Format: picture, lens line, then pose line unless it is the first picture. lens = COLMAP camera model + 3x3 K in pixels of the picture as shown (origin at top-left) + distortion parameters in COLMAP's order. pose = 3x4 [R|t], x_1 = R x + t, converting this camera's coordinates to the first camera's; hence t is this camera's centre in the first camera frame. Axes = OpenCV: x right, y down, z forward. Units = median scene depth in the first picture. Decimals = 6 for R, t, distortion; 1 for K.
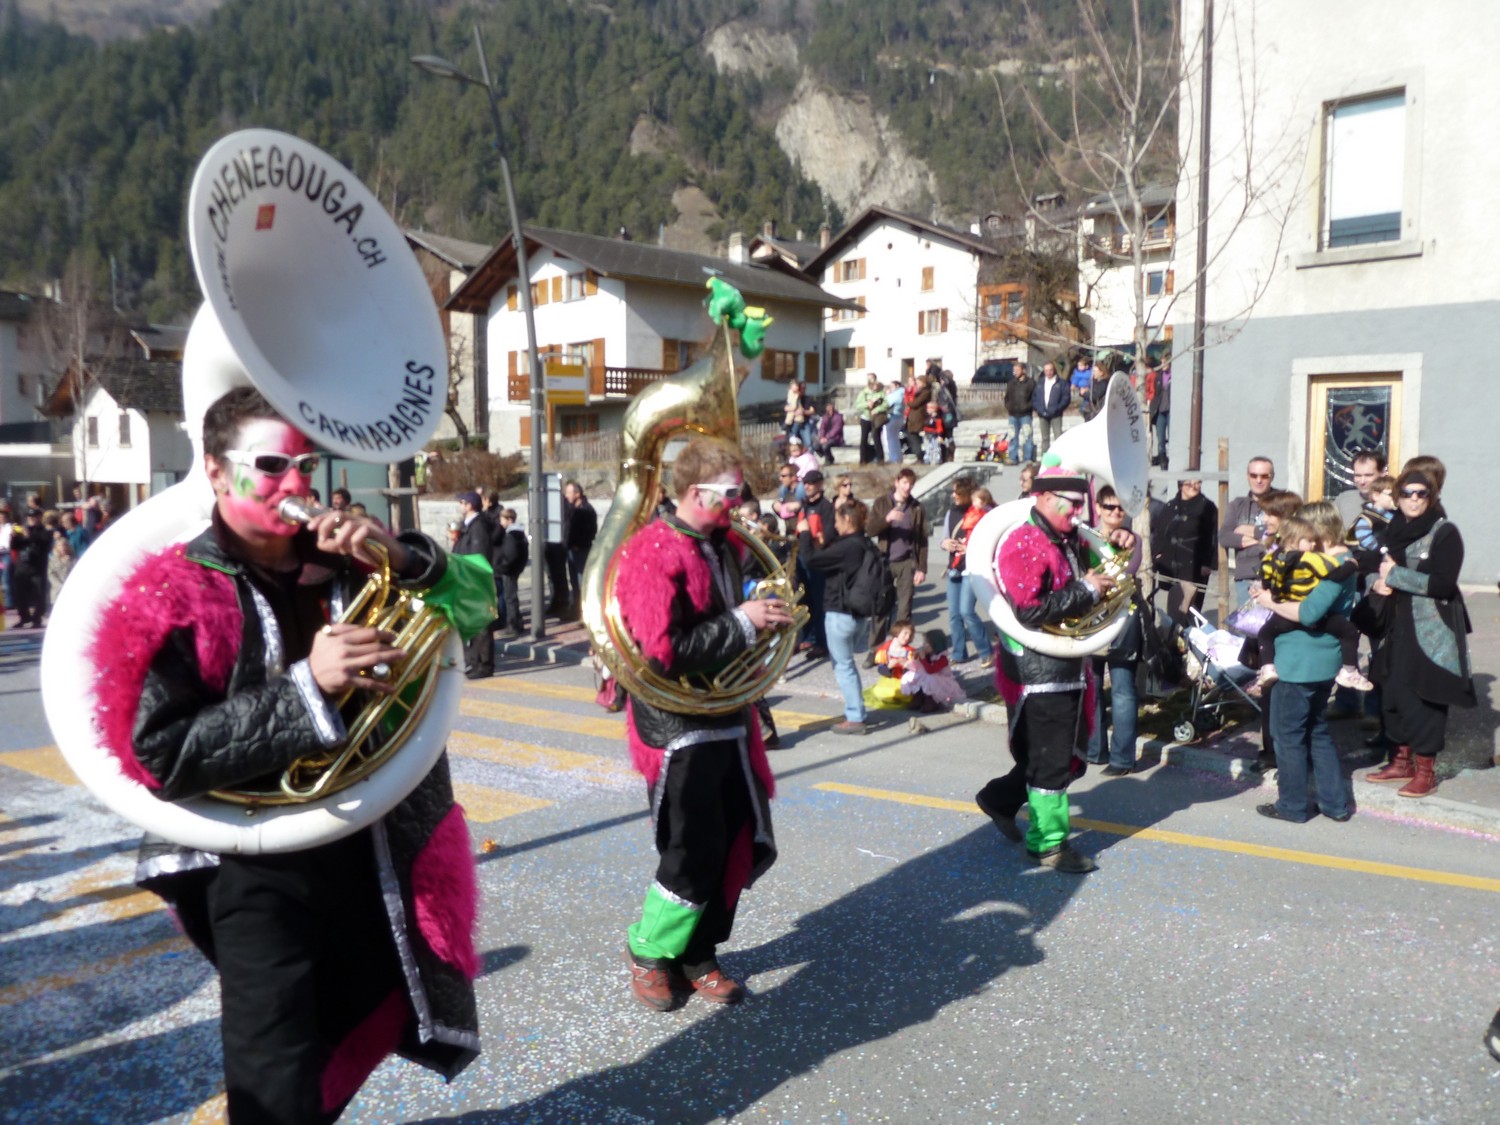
lens RADIAL K [[1118.8, 0, 745.6], [0, 1118.8, 552.0], [0, 0, 1]] dist [-0.036282, 0.008760]
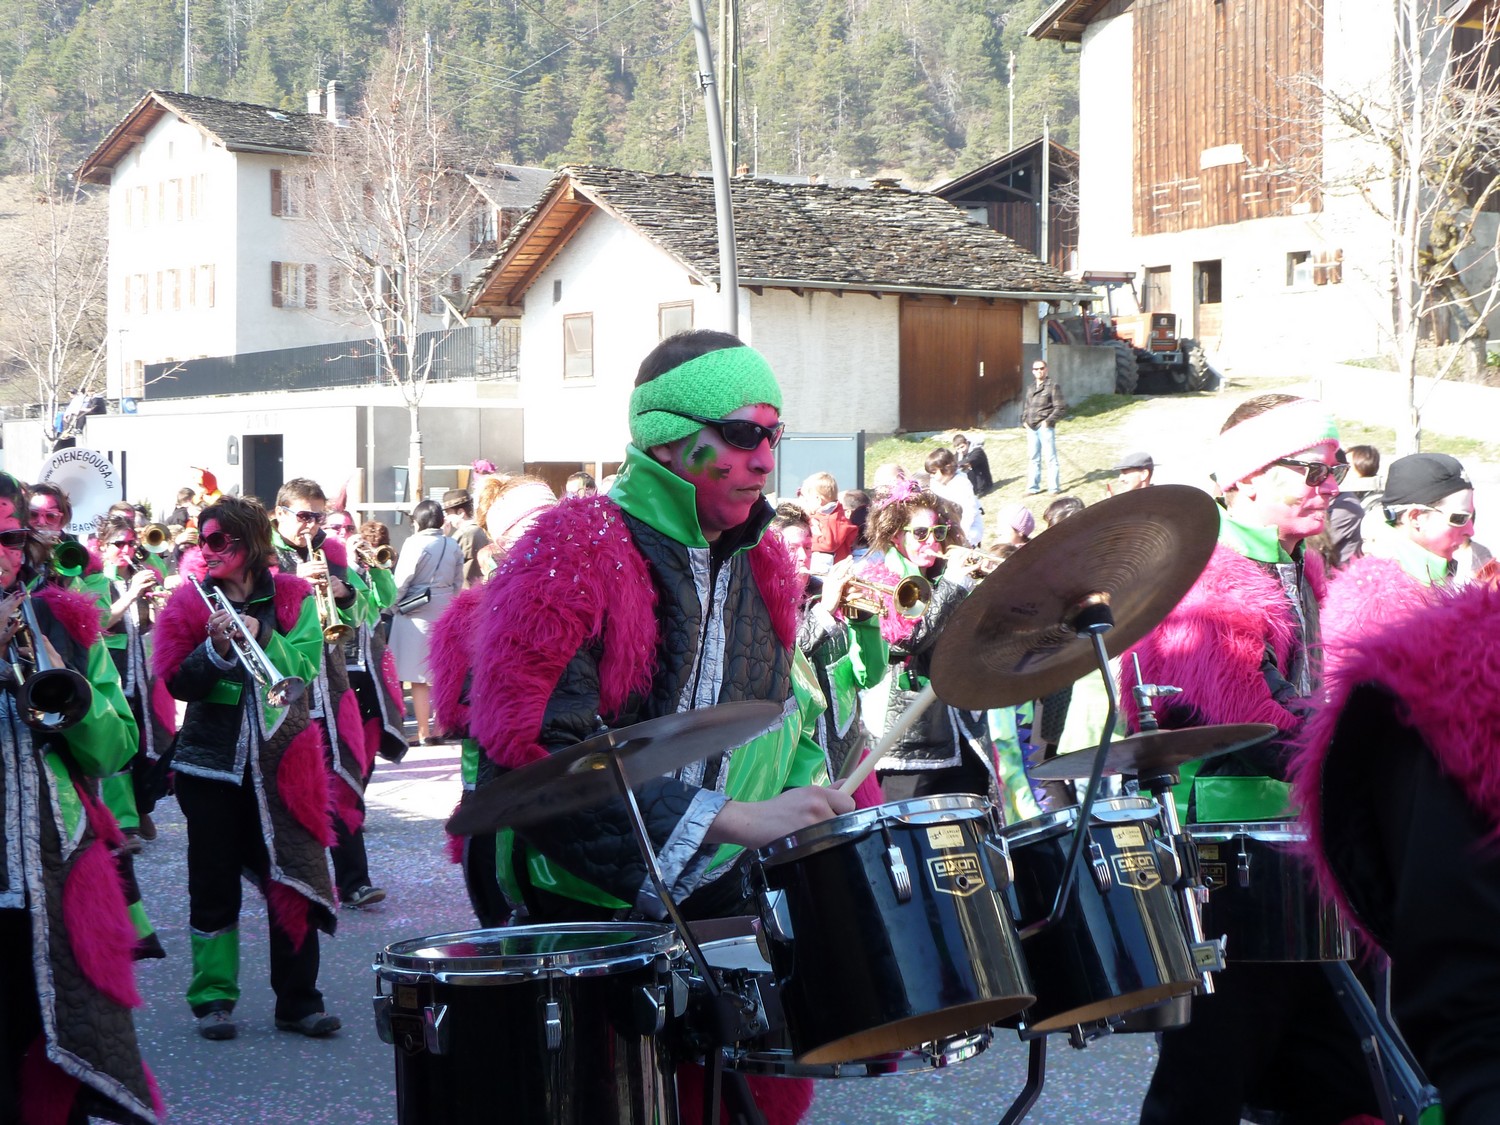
lens RADIAL K [[2156.4, 0, 759.4], [0, 2156.4, 522.7], [0, 0, 1]] dist [-0.018600, -0.043600]
pose [[0.959773, 0.002249, -0.280767, -0.239255], [-0.015636, 0.998844, -0.045450, -0.002503], [0.280340, 0.048012, 0.958699, 0.178325]]
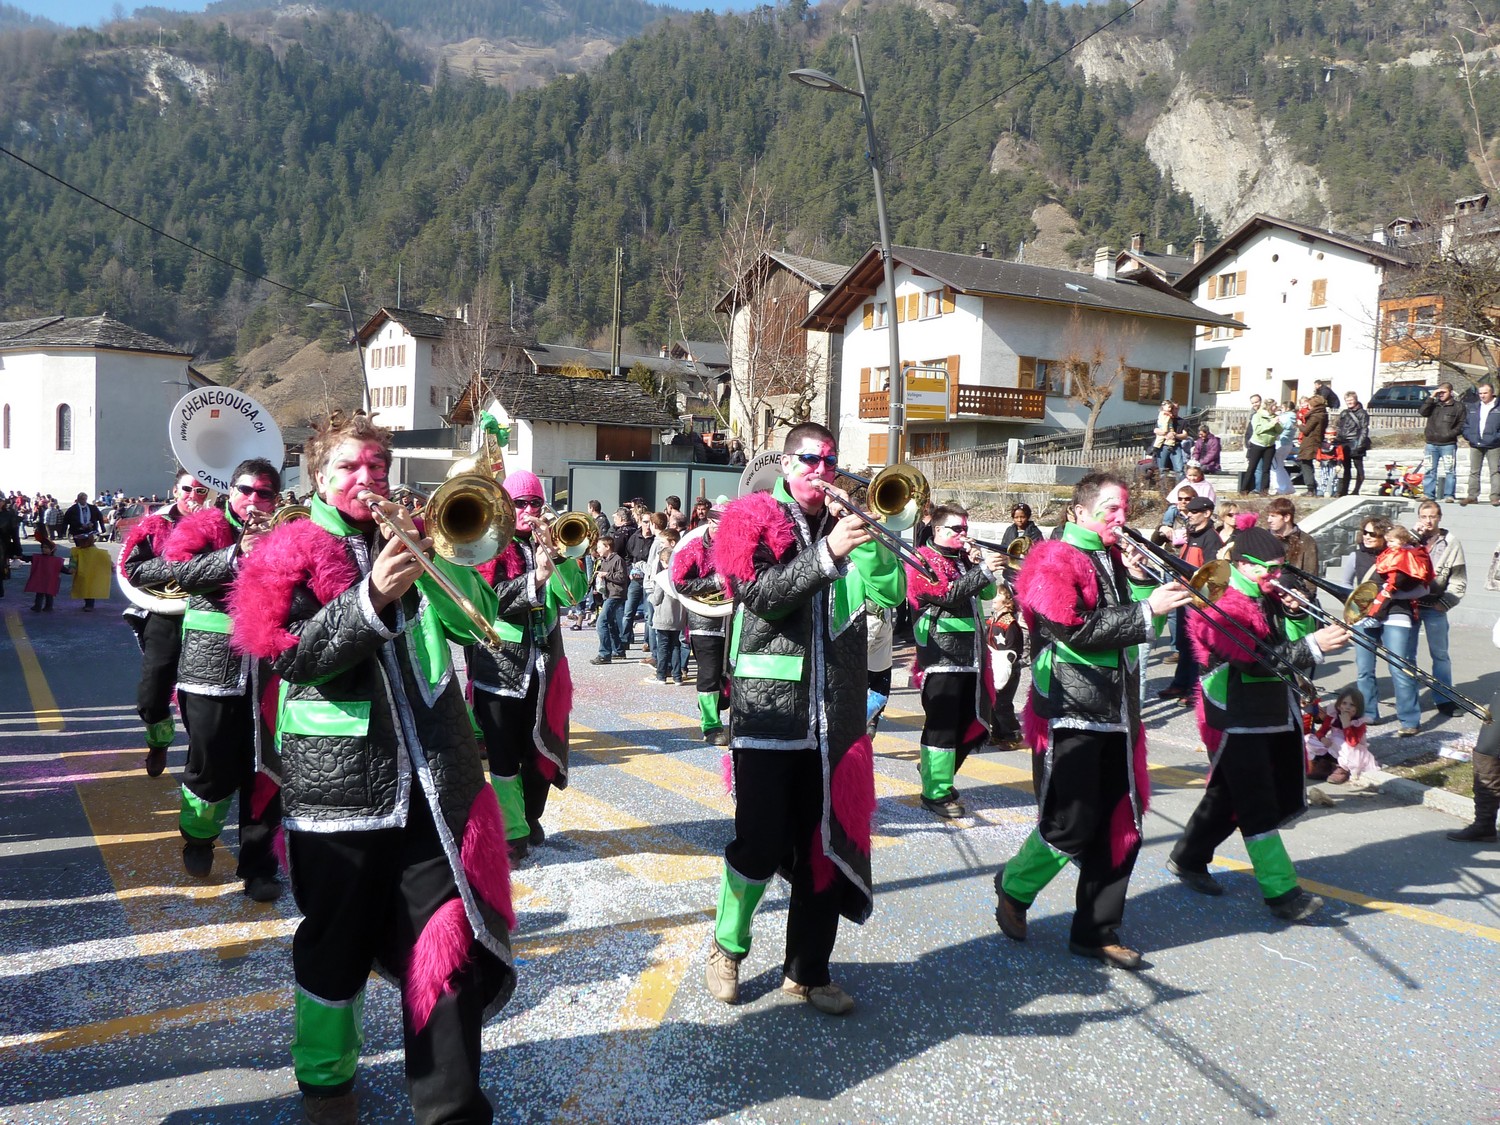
lens RADIAL K [[1118.8, 0, 745.6], [0, 1118.8, 552.0], [0, 0, 1]] dist [-0.036282, 0.008760]
pose [[0.953643, 0.052038, -0.296407, -0.003698], [-0.057125, 0.998331, -0.008521, -0.000180], [0.295469, 0.025058, 0.955024, 0.007280]]
